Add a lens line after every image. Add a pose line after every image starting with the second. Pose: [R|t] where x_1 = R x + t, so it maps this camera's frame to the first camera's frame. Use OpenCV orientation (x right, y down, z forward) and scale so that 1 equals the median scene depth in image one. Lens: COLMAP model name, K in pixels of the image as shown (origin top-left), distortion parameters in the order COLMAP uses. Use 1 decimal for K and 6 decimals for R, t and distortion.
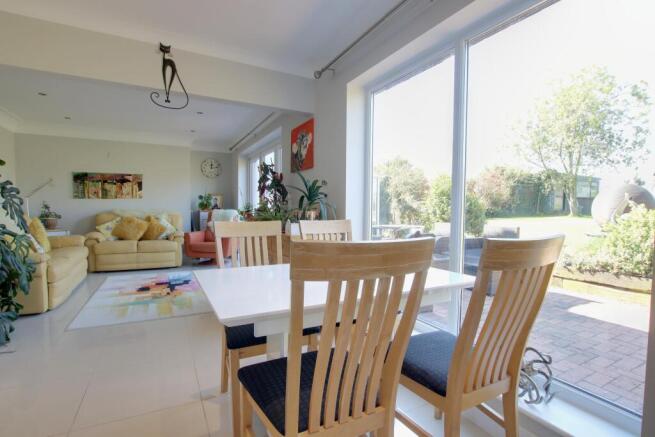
lens RADIAL K [[315.0, 0, 328.0], [0, 315.0, 223.2], [0, 0, 1]] dist [-0.025203, -0.000449]
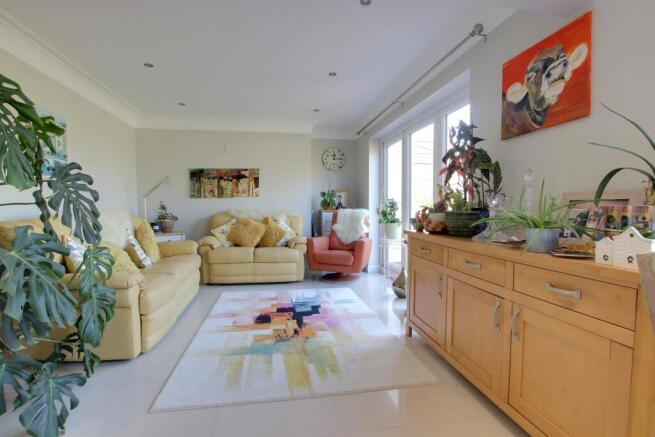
lens RADIAL K [[315.0, 0, 329.9], [0, 315.0, 224.2], [0, 0, 1]] dist [-0.025203, -0.000449]
pose [[0.953811, 0.004234, -0.300376, -0.216311], [-0.003891, 0.999991, 0.001739, -0.009461], [0.300381, -0.000490, 0.953819, 0.339084]]
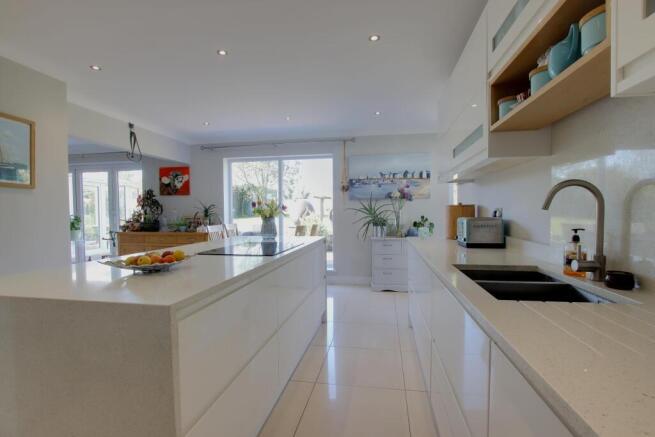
lens RADIAL K [[315.0, 0, 326.8], [0, 315.0, 223.2], [0, 0, 1]] dist [-0.025203, -0.000449]
pose [[0.616759, -0.042553, 0.786001, -0.728402], [0.048476, 0.998696, 0.016030, -0.009534], [-0.785658, 0.028215, 0.618017, -0.504988]]
